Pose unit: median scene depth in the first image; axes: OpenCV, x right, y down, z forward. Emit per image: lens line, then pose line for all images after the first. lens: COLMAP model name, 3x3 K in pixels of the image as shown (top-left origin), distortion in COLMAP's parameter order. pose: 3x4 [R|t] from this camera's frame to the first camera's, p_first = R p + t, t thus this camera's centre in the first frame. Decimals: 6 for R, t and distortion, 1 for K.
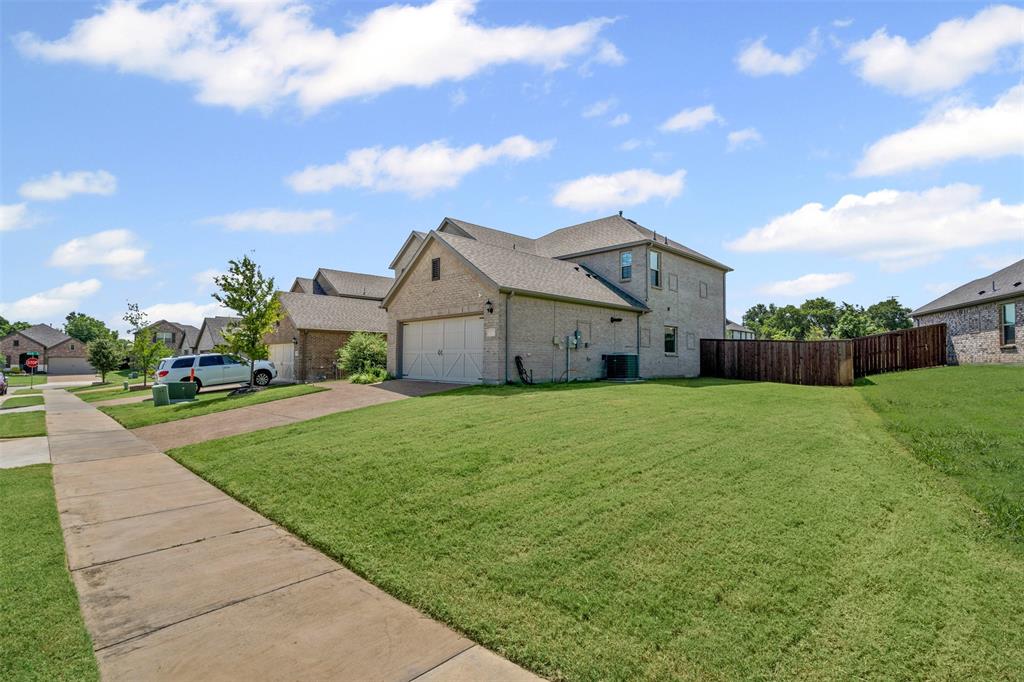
lens RADIAL K [[462.6, 0, 512.0], [0, 462.6, 341.0], [0, 0, 1]] dist [-0.002636, -0.000181]
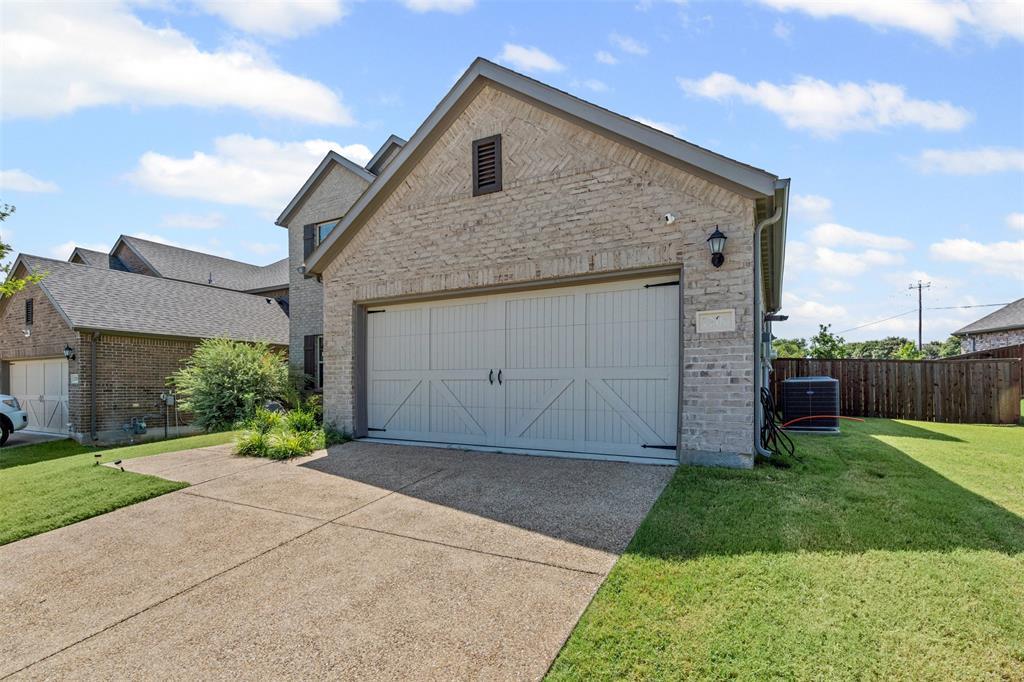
lens RADIAL K [[471.4, 0, 511.4], [0, 471.4, 387.7], [0, 0, 1]] dist [-0.001837, -0.000423]
pose [[0.955803, -0.006029, 0.293946, -0.232358], [-0.007672, 0.998938, 0.045433, 0.013952], [-0.293908, -0.045680, 0.954741, 0.529748]]
